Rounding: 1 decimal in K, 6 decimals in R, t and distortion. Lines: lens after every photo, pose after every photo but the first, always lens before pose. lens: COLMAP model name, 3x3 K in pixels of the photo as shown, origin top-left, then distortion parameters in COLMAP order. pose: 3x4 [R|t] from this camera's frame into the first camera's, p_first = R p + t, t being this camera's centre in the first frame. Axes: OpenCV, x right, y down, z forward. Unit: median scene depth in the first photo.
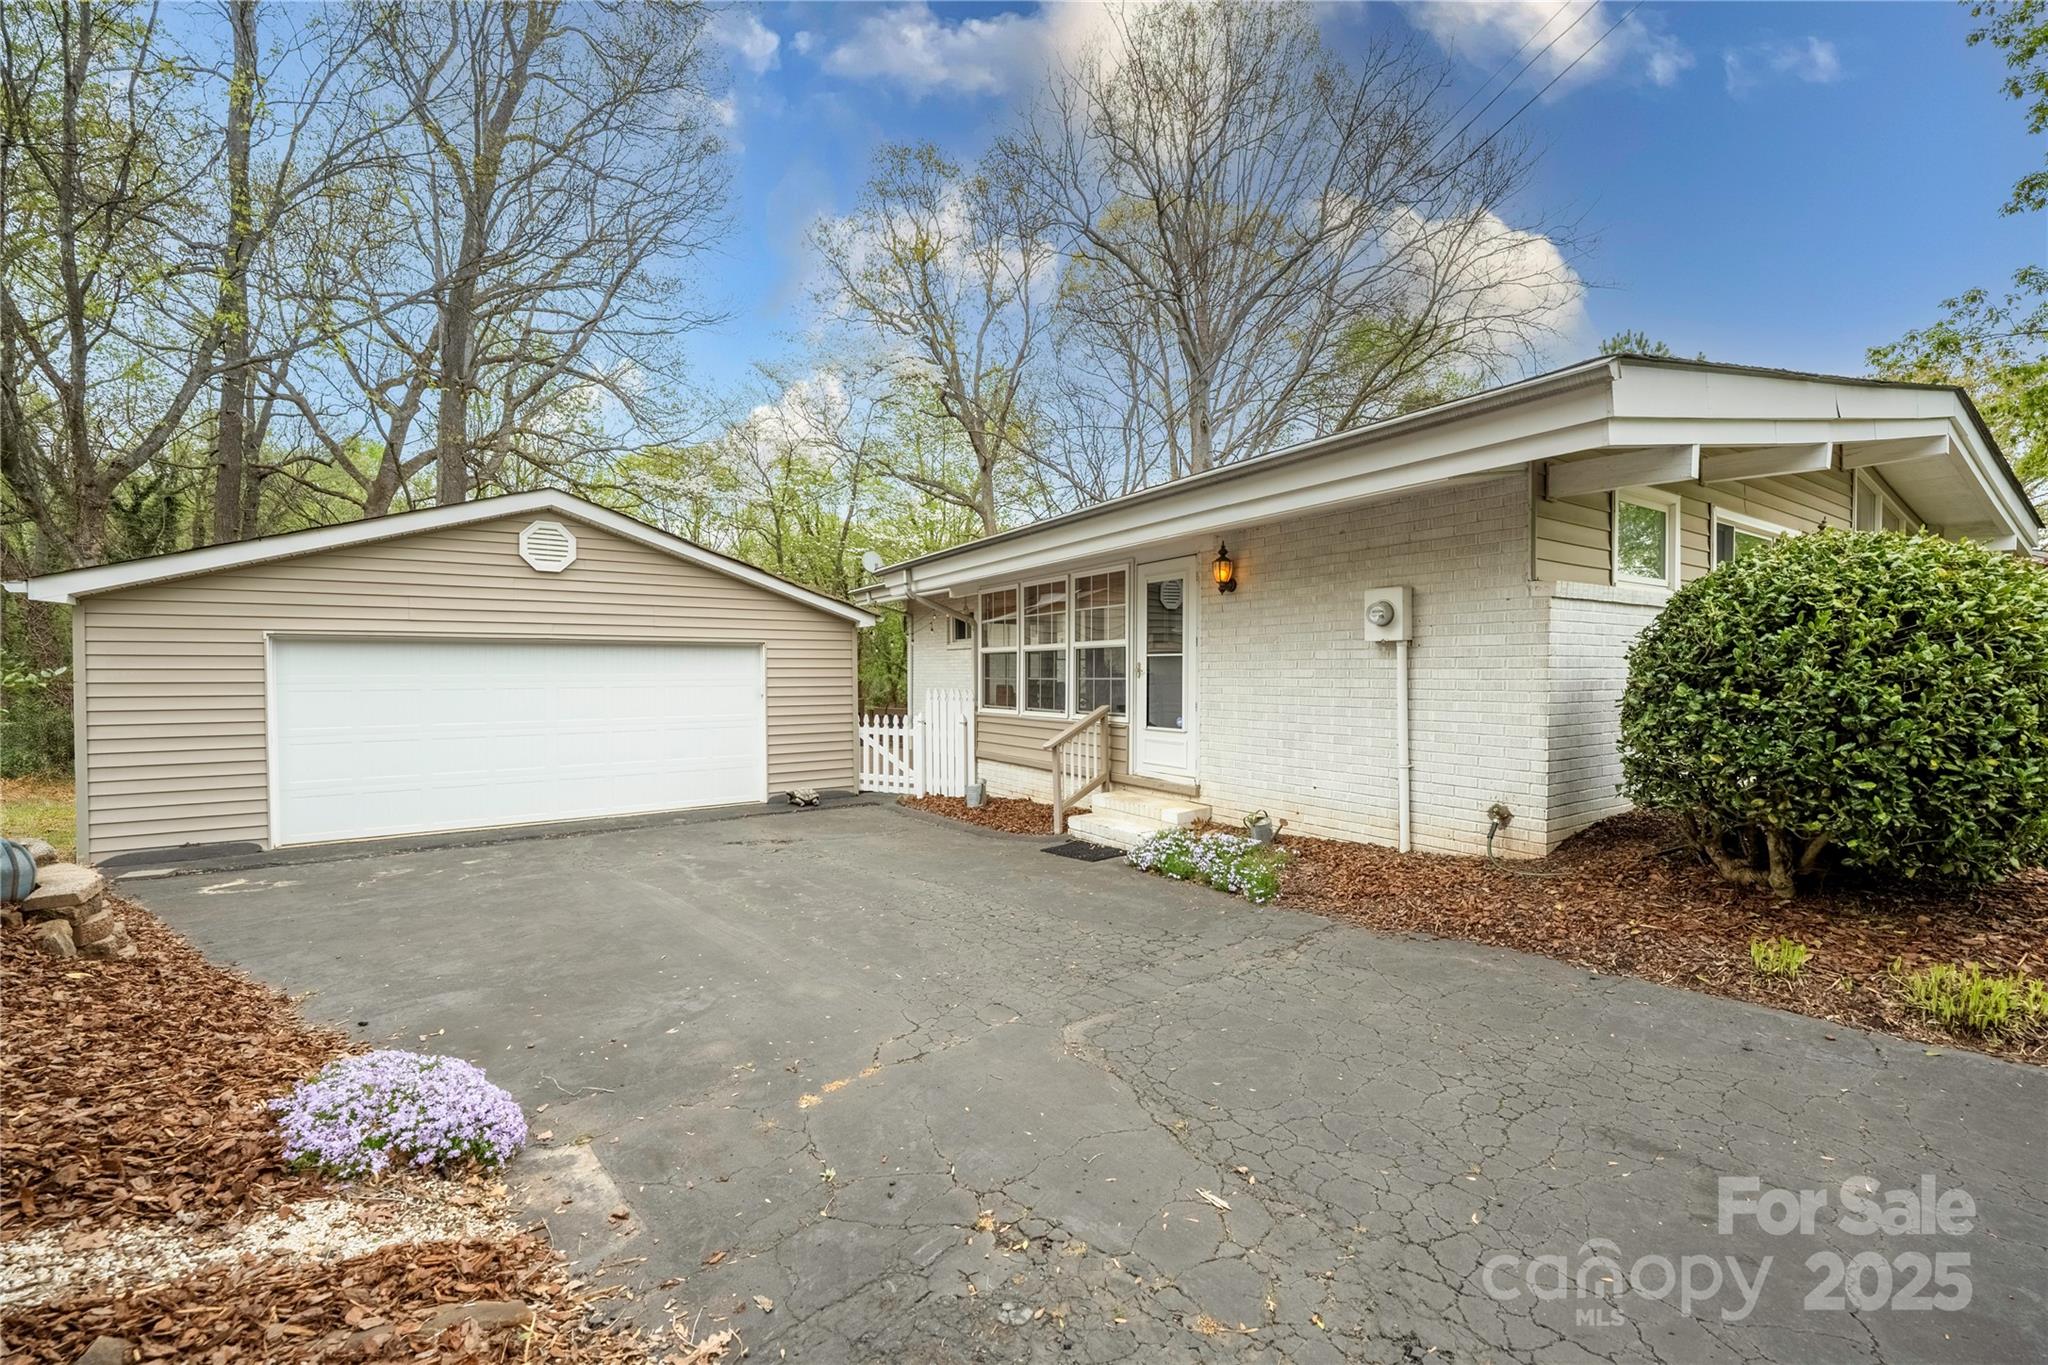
lens RADIAL K [[827.5, 0, 1036.3], [0, 827.5, 672.9], [0, 0, 1]] dist [-0.001169, -0.001246]
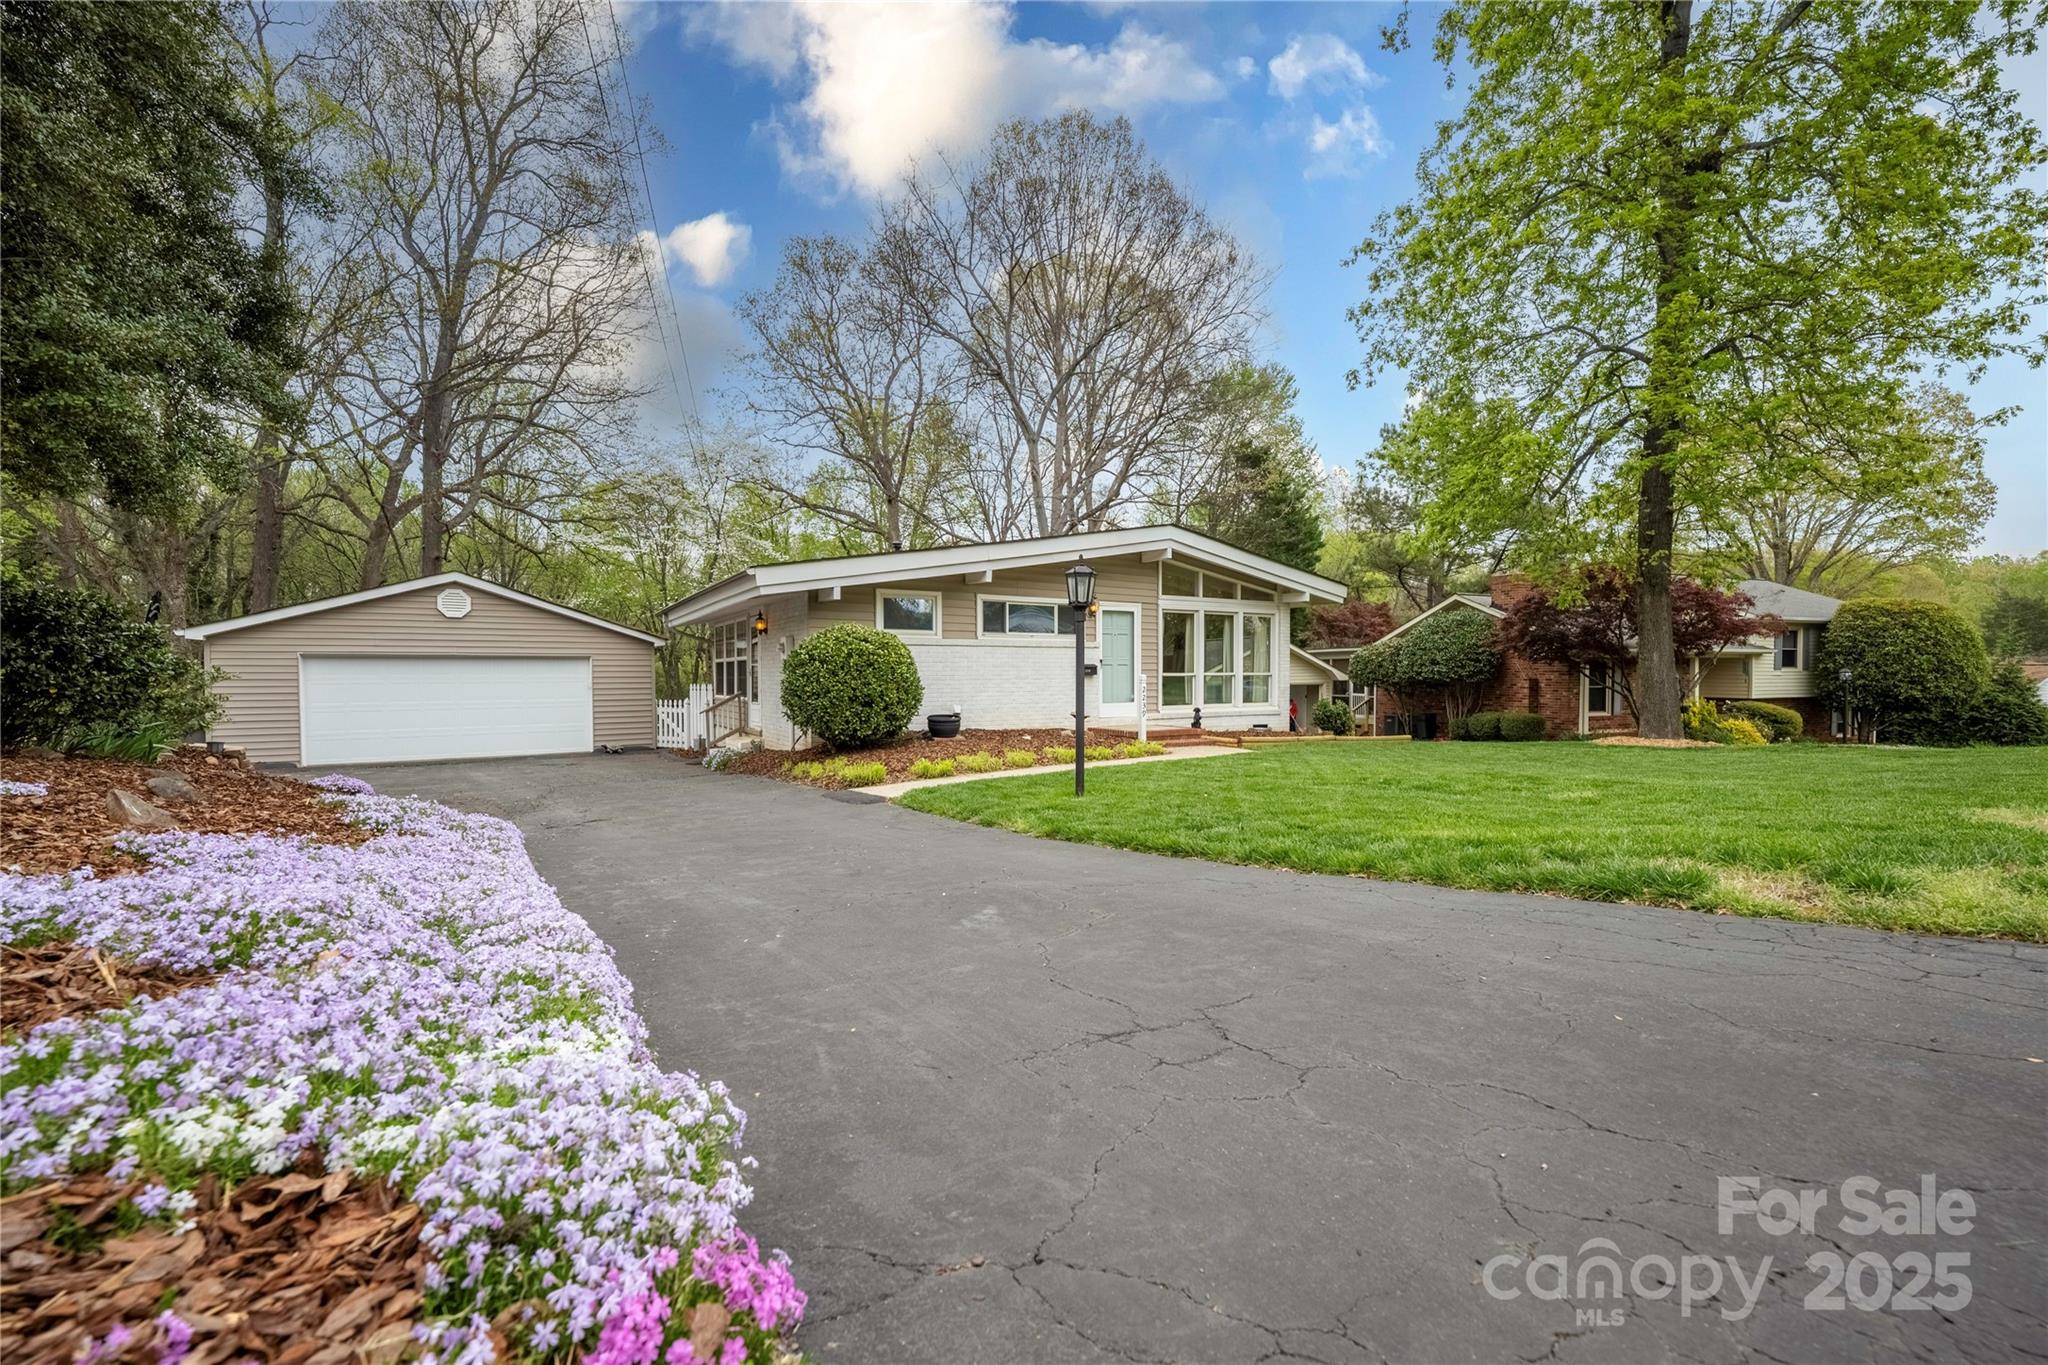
lens RADIAL K [[827.5, 0, 1035.1], [0, 827.5, 672.8], [0, 0, 1]] dist [-0.001169, -0.001246]
pose [[0.999933, -0.002539, -0.011267, 0.586956], [0.002520, 0.999995, -0.001663, 0.002505], [0.011271, 0.001635, 0.999935, -0.660875]]
